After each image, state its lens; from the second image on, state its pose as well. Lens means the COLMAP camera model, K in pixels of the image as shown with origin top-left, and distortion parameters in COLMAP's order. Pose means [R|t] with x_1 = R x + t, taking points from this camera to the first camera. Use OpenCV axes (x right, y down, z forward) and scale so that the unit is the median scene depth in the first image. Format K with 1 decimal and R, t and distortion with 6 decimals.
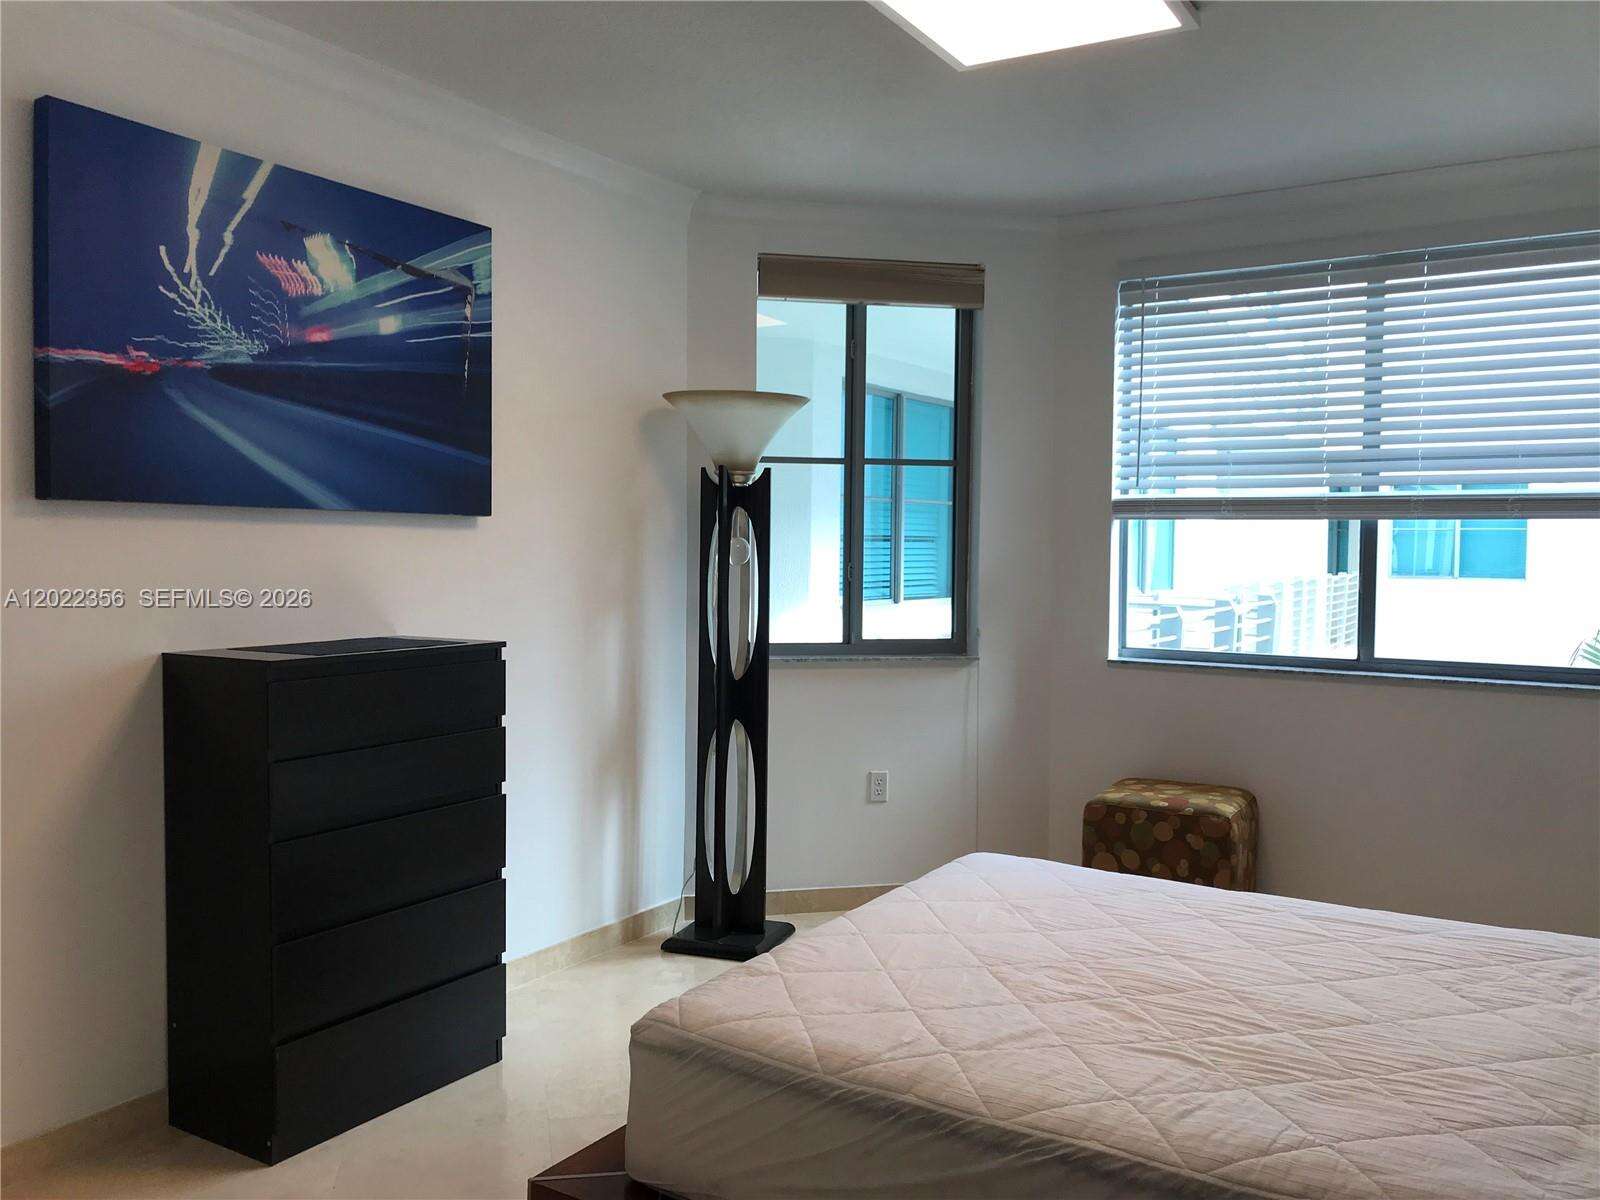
lens RADIAL K [[1291.2, 0, 798.5], [0, 1291.2, 606.9], [0, 0, 1]] dist [-0.000677, -0.032756]
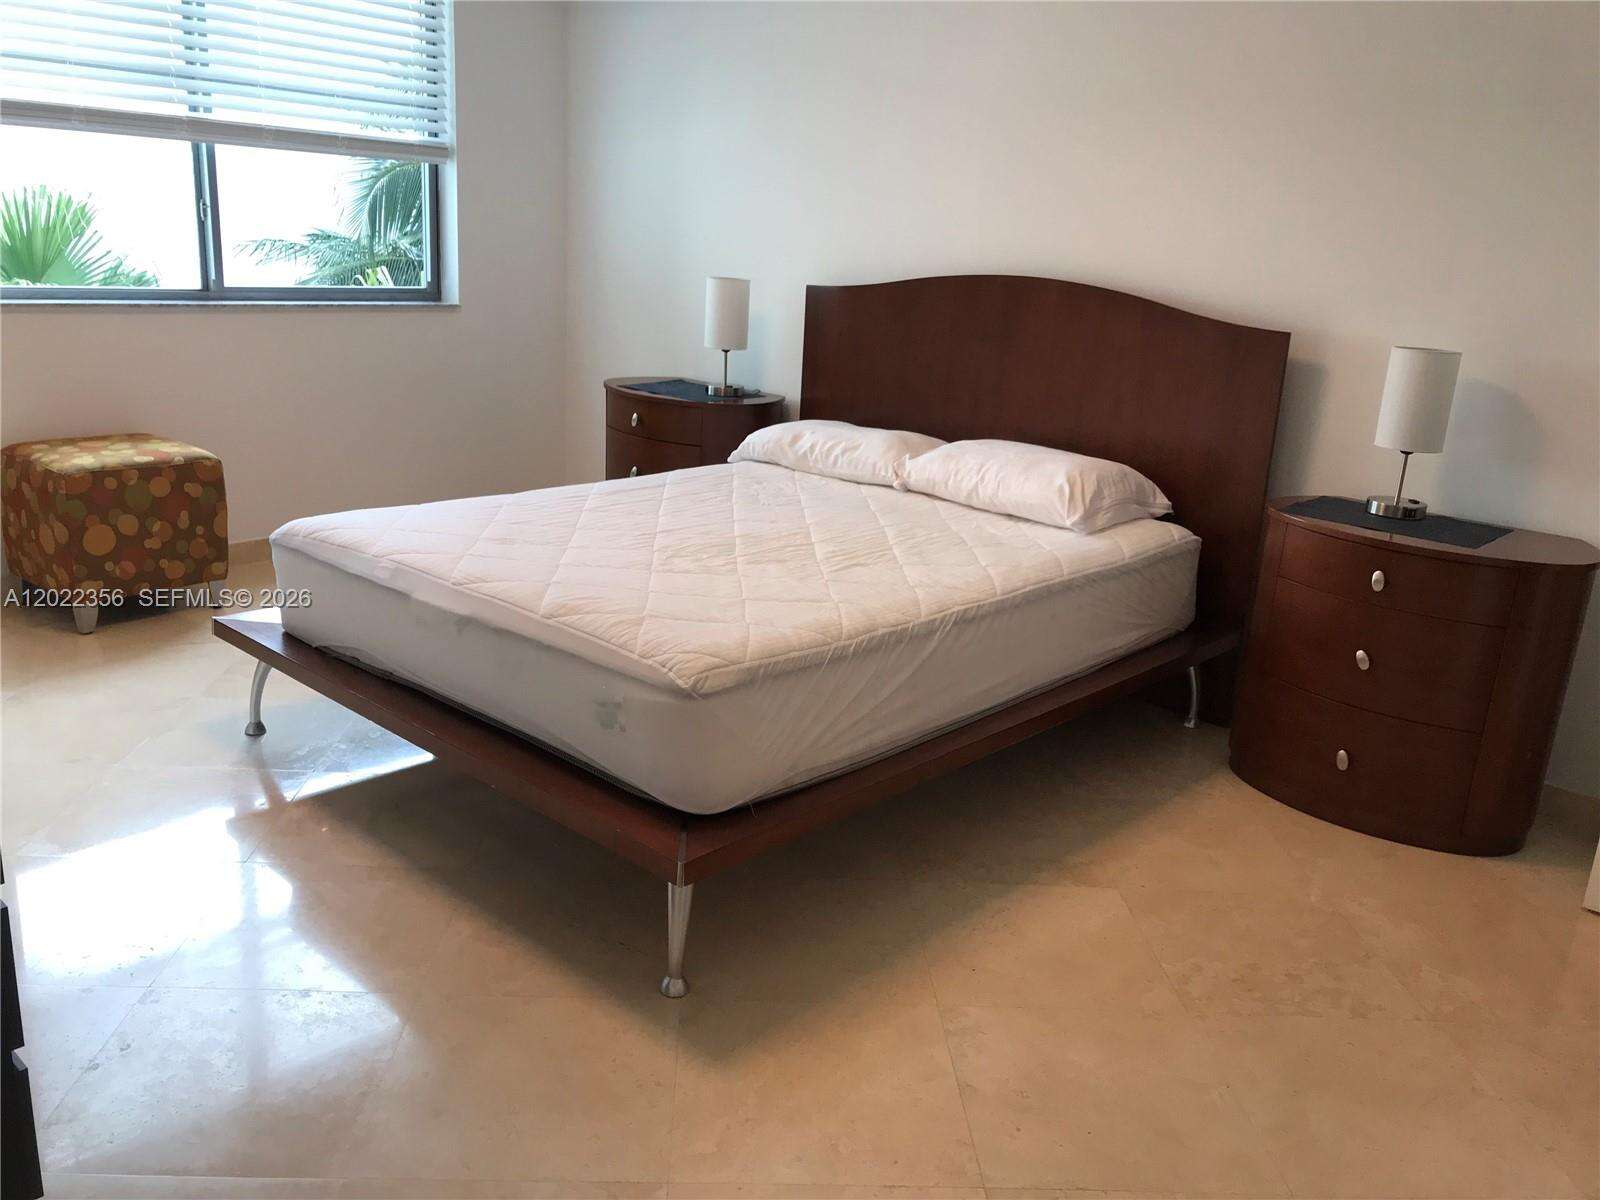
lens RADIAL K [[1296.9, 0, 800.0], [0, 1296.9, 600.0], [0, 0, 1]] dist [-0.000023, 0.008316]
pose [[0.182290, -0.274868, 0.944043, -0.605282], [-0.012953, 0.959376, 0.281834, -0.021552], [-0.983160, -0.063604, 0.171324, 0.412665]]
